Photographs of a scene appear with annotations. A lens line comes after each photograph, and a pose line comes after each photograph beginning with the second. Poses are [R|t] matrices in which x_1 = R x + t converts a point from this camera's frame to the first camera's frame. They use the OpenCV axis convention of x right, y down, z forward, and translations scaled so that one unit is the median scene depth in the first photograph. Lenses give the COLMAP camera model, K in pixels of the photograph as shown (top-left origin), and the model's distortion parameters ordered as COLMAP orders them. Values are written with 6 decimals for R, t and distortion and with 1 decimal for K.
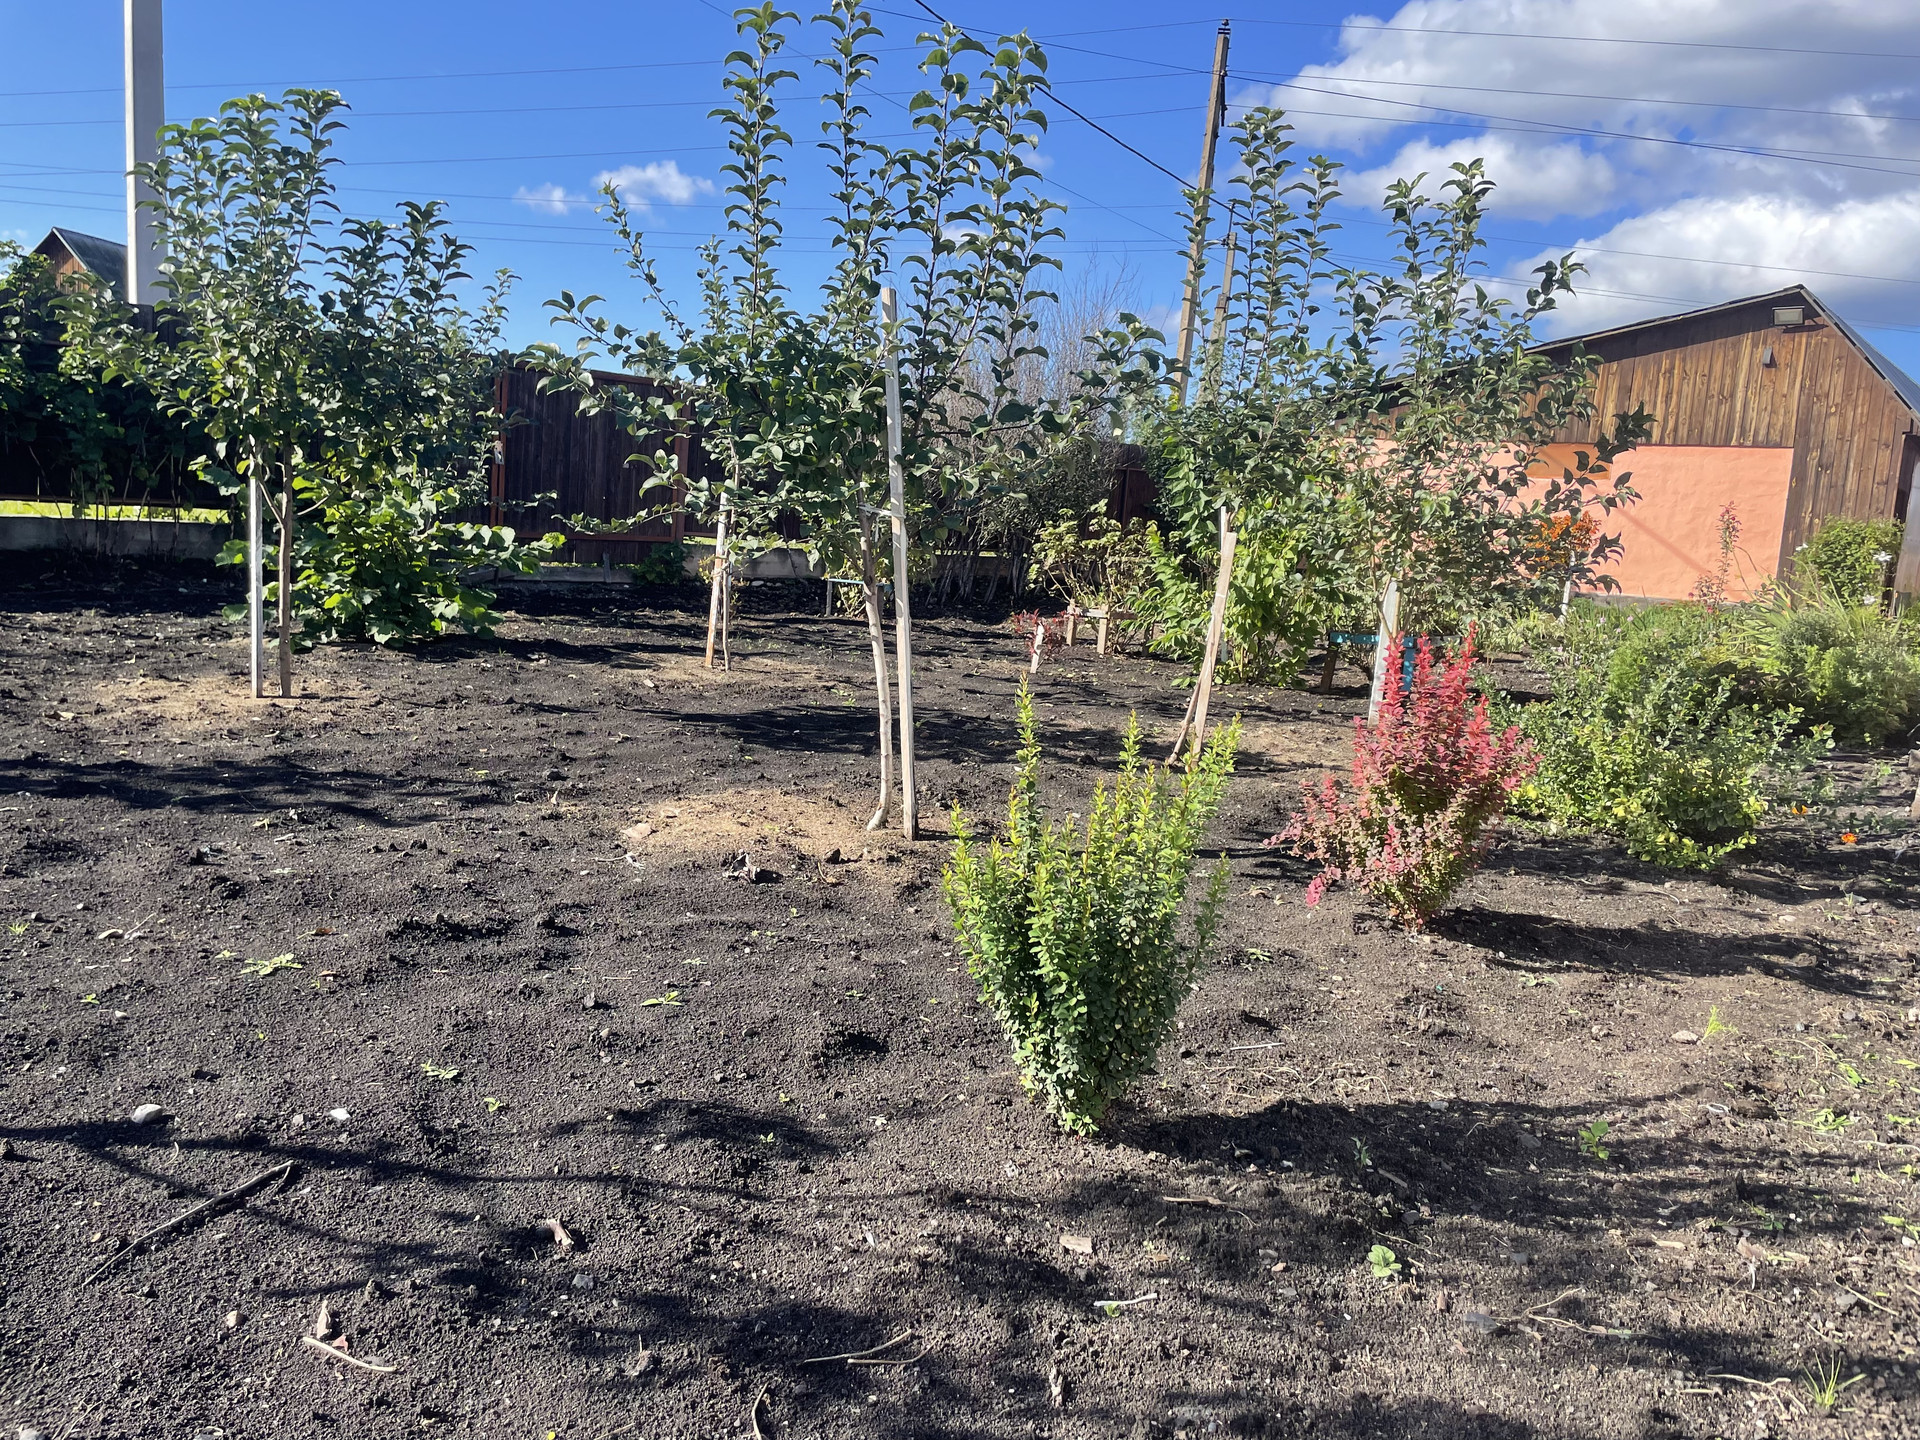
lens RADIAL K [[1466.6, 0, 959.4], [0, 1466.6, 705.6], [0, 0, 1]] dist [0.101212, -0.134053]
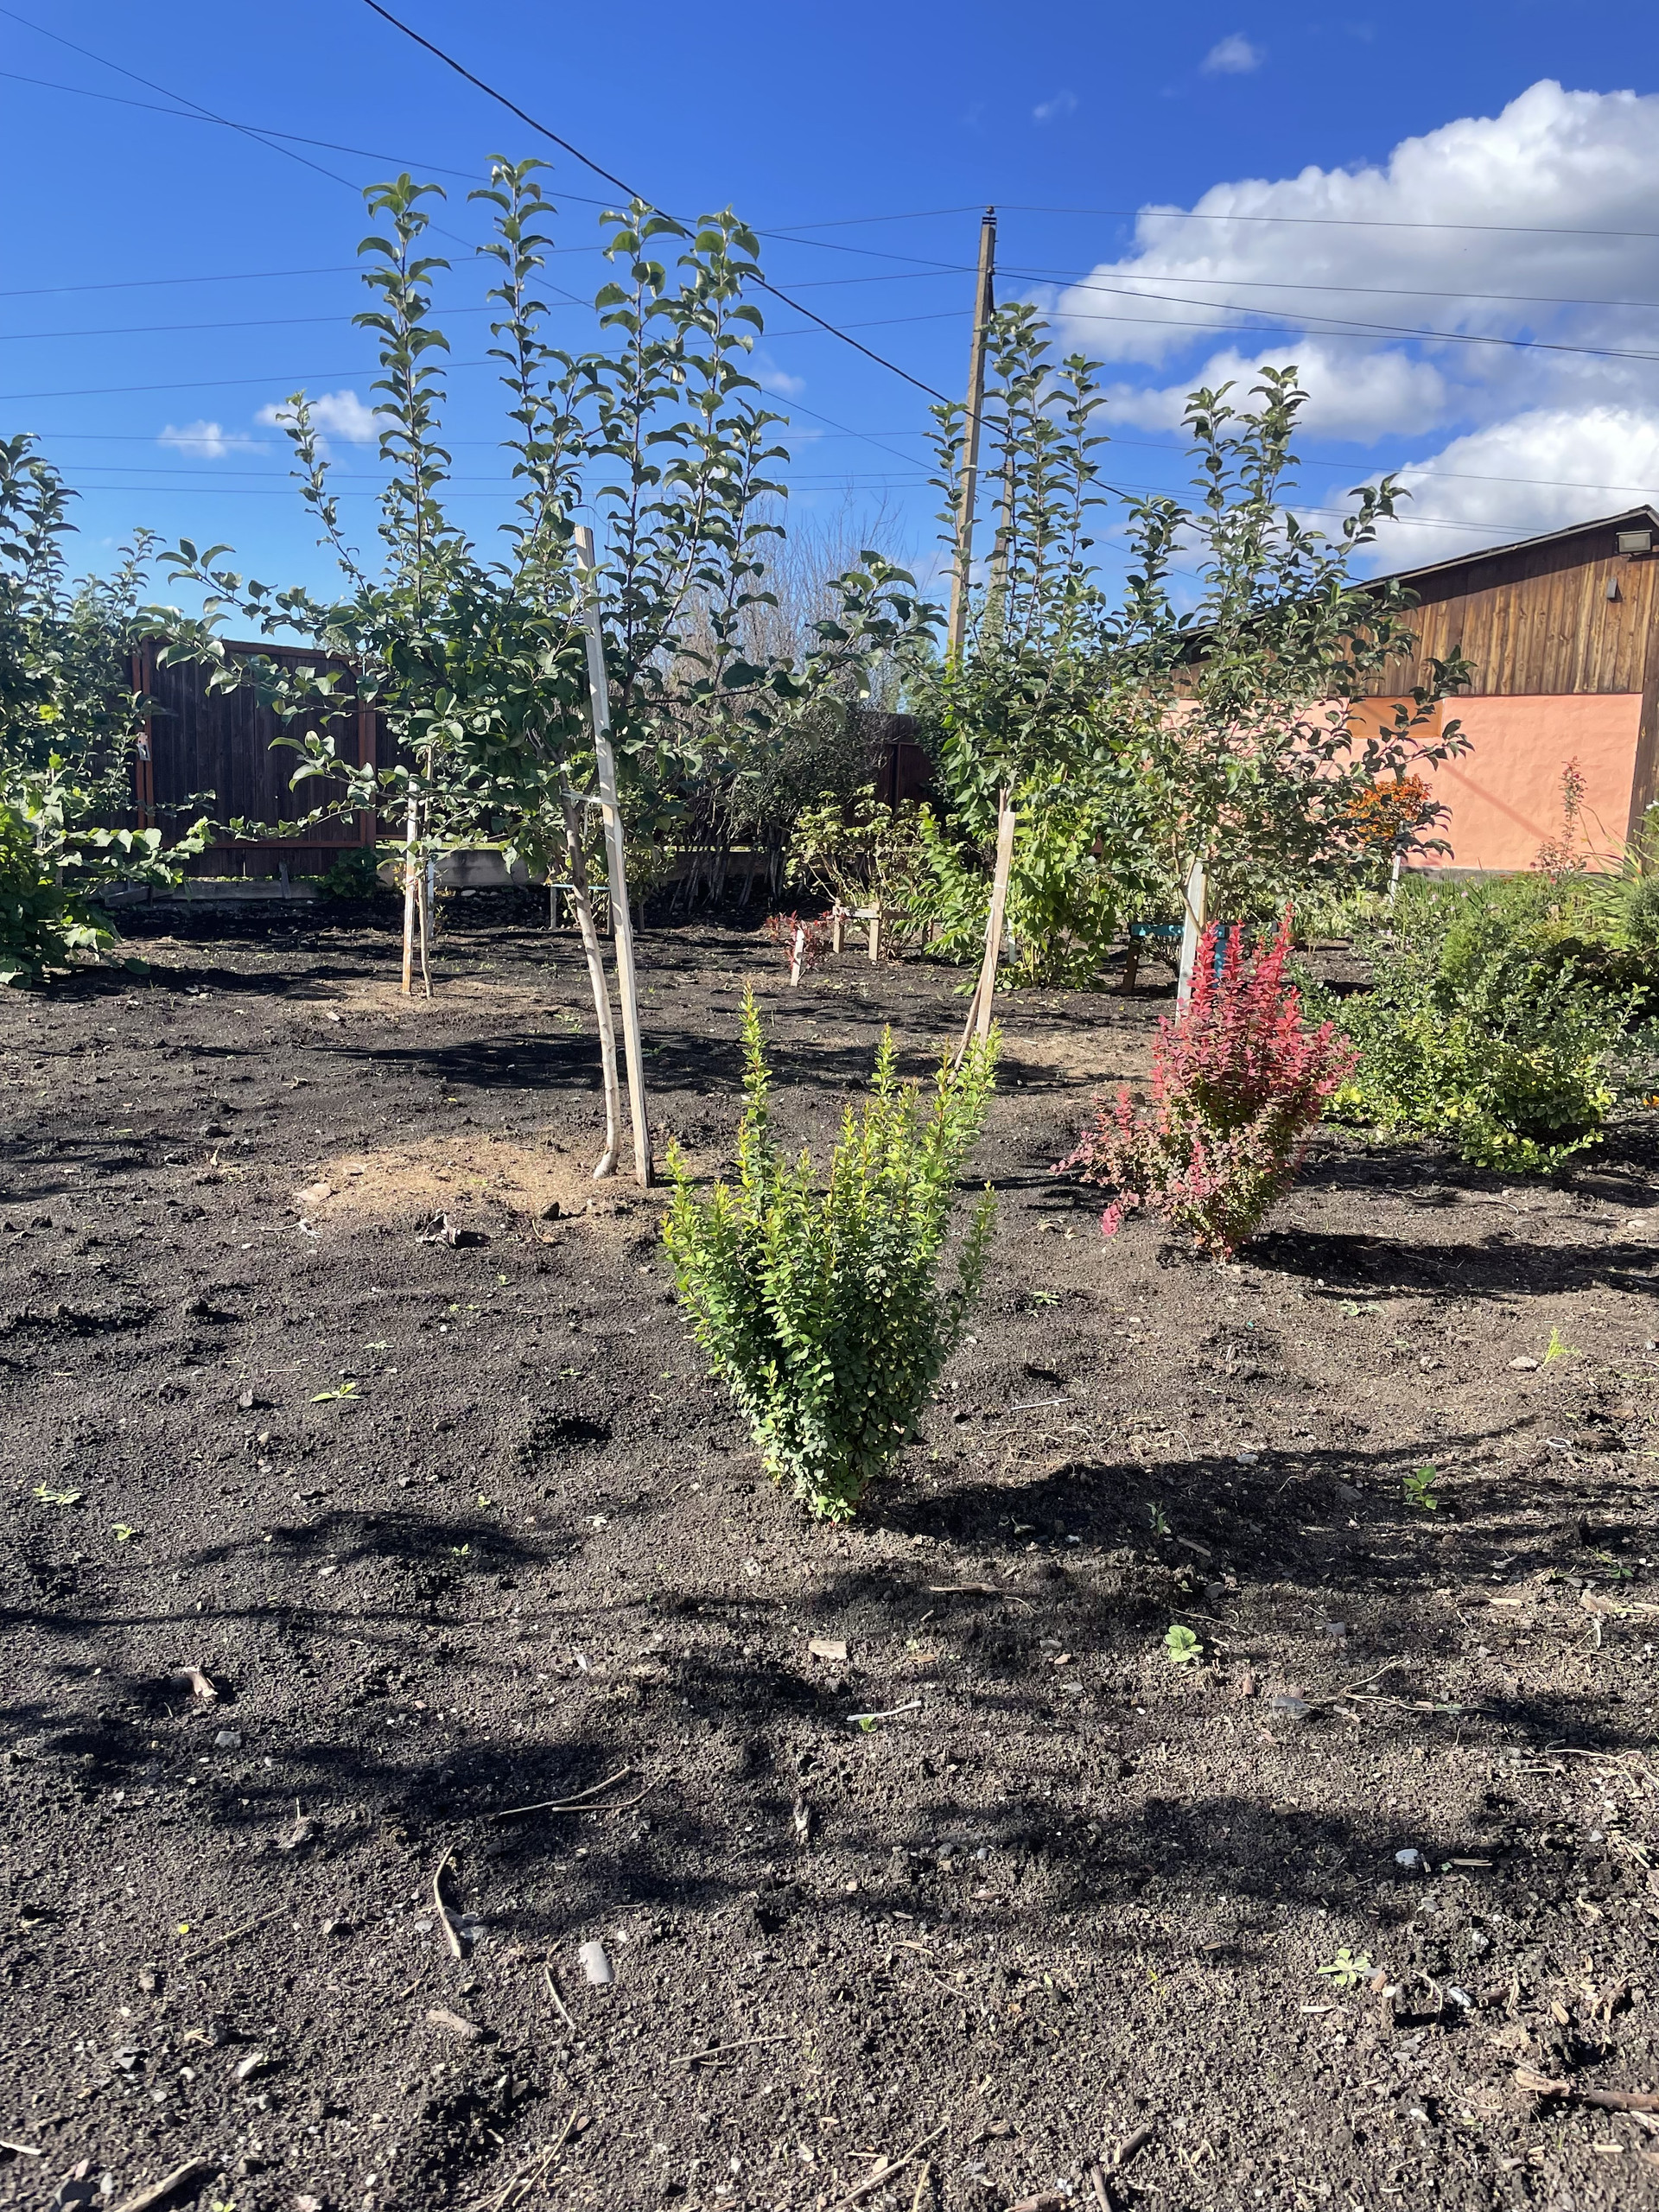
lens RADIAL K [[1689.6, 0, 833.4], [0, 1689.6, 1109.7], [0, 0, 1]] dist [0.101212, -0.134053]
pose [[0.996848, -0.047546, 0.063512, 0.020854], [0.044319, 0.997700, 0.051287, 0.001707], [-0.065804, -0.048311, 0.996662, 0.022361]]
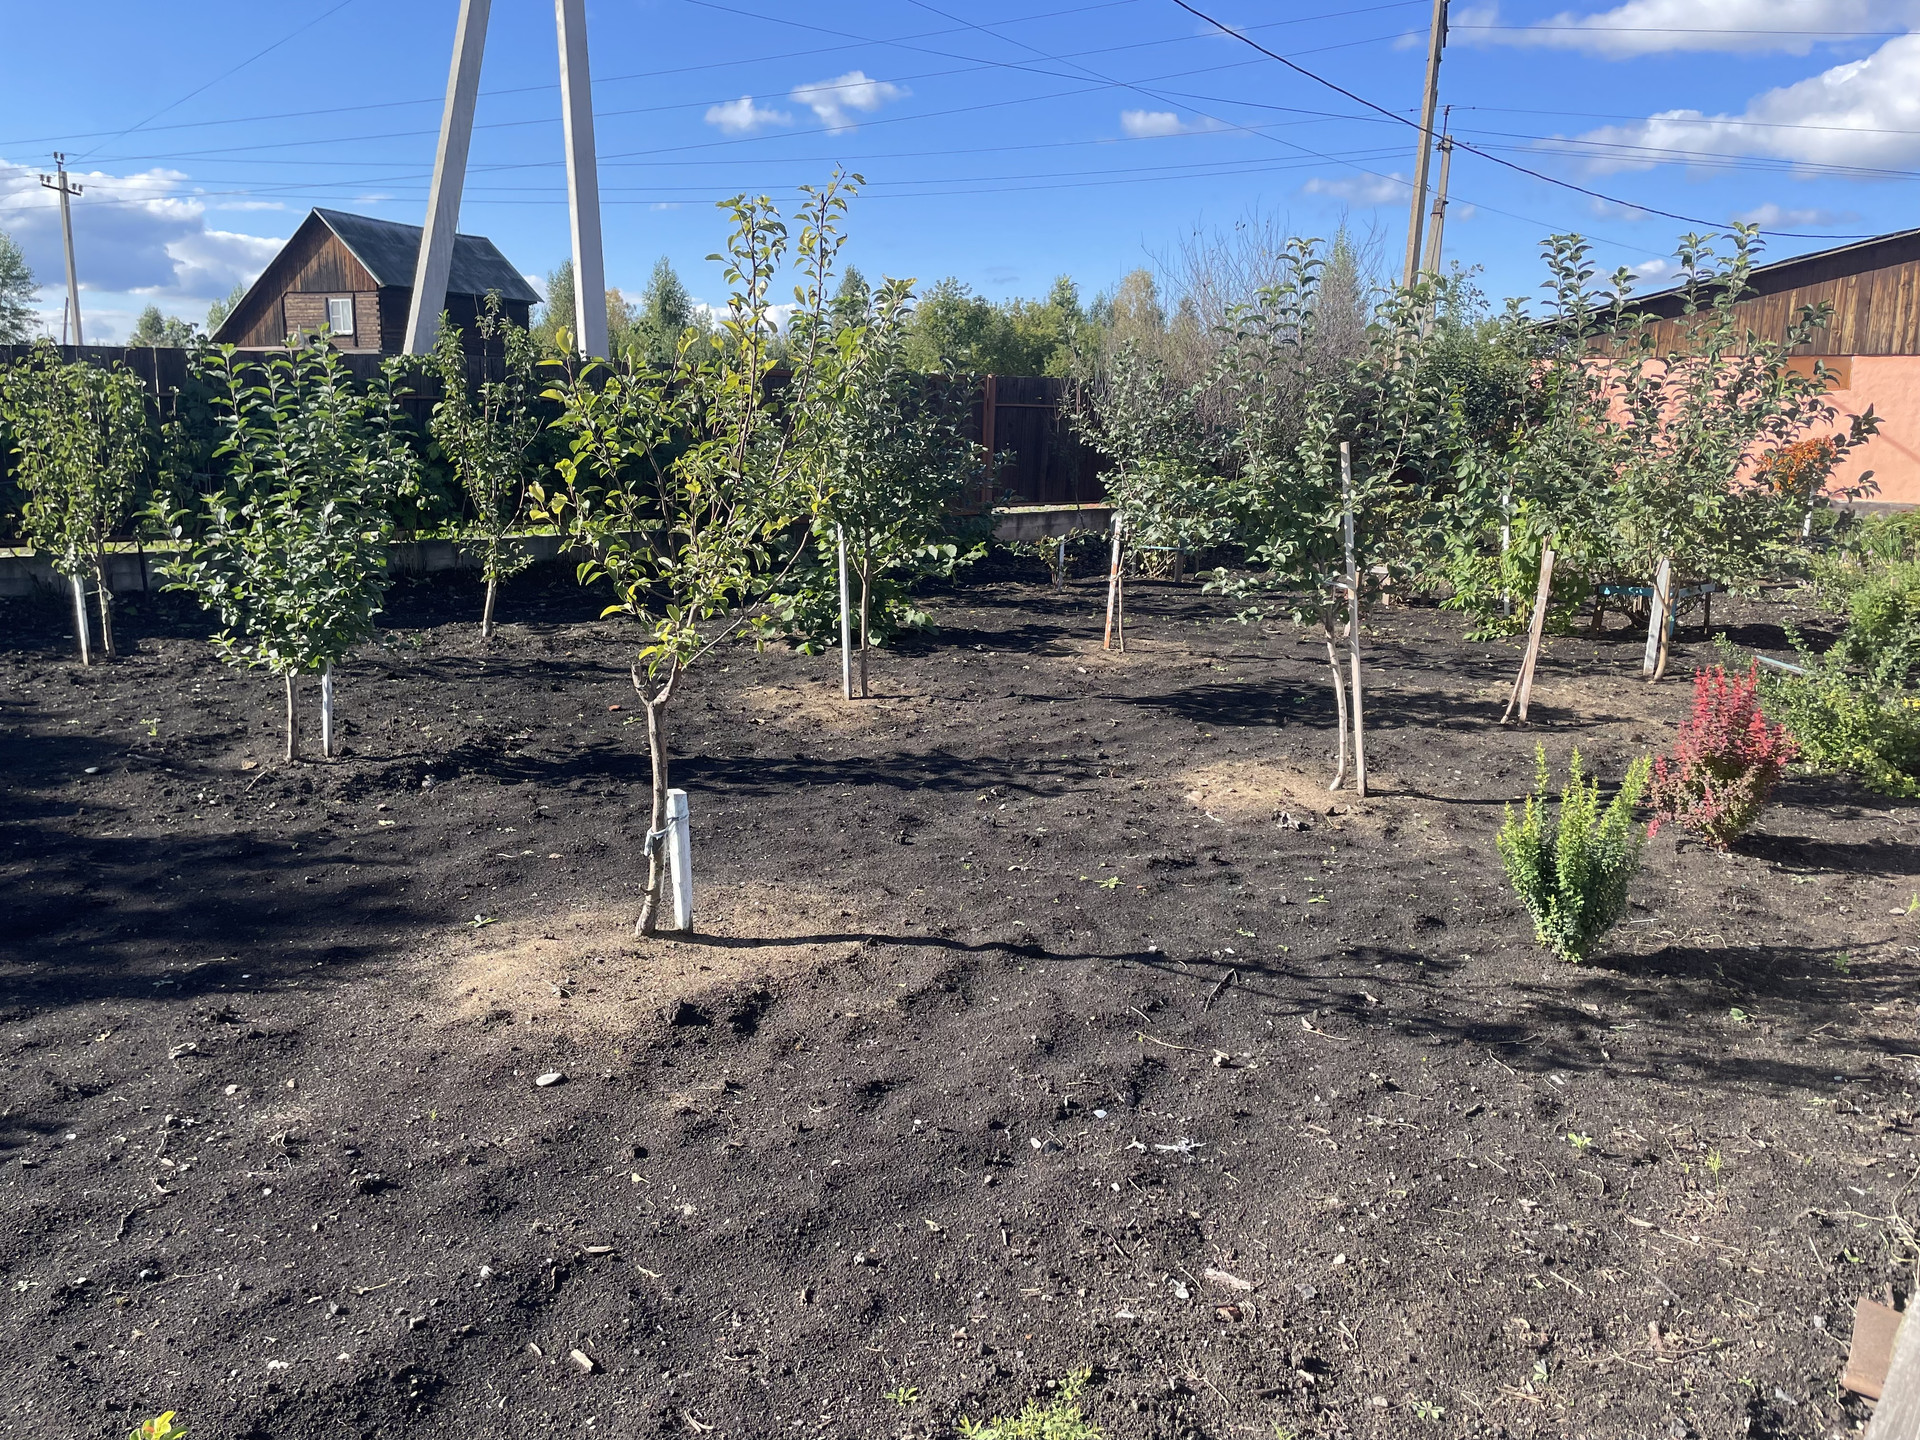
lens RADIAL K [[1466.6, 0, 947.1], [0, 1466.6, 711.9], [0, 0, 1]] dist [0.101212, -0.134053]
pose [[0.990529, -0.033870, -0.133059, -0.343746], [0.043284, 0.996711, 0.068511, -0.164444], [0.130301, -0.073622, 0.988737, -0.790340]]
